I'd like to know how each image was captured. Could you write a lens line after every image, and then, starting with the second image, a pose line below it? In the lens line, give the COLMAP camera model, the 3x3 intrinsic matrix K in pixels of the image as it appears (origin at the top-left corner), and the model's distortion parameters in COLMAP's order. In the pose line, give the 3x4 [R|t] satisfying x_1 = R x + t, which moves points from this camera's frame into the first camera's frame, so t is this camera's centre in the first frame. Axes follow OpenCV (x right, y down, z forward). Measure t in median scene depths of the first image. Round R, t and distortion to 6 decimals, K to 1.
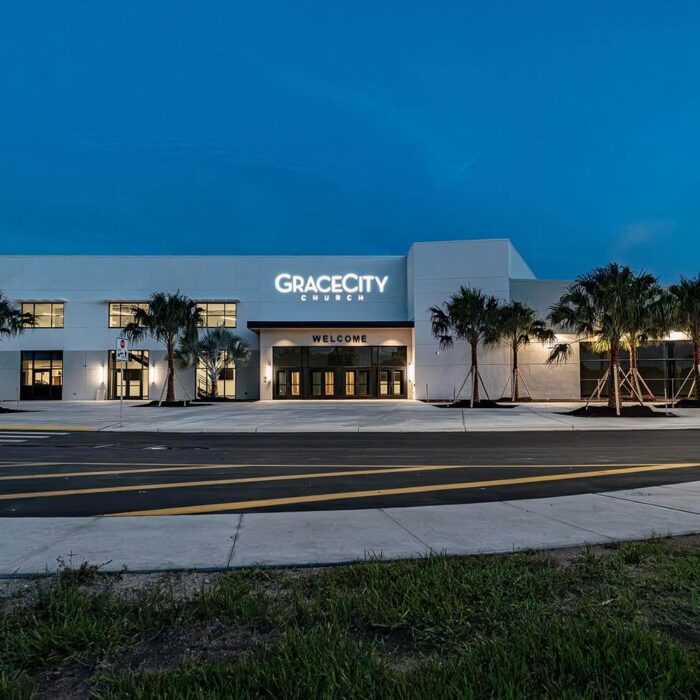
lens RADIAL K [[611.0, 0, 350.3], [0, 611.0, 351.2], [0, 0, 1]] dist [-0.019264, -0.002402]
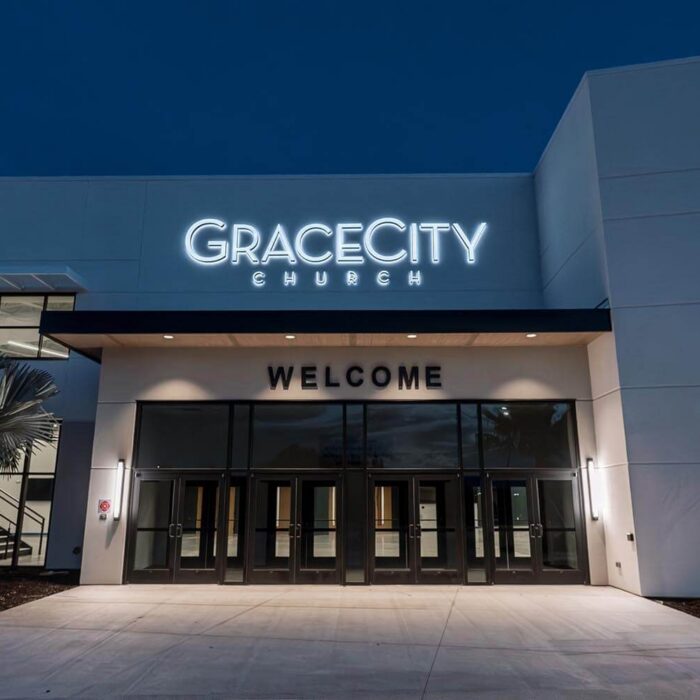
lens RADIAL K [[611.0, 0, 349.7], [0, 611.0, 347.9], [0, 0, 1]] dist [-0.019264, -0.002402]
pose [[0.999059, -0.004245, -0.043156, -0.005992], [-0.004077, 0.981591, -0.190949, 0.022863], [0.043172, 0.190945, 0.980651, 0.650181]]
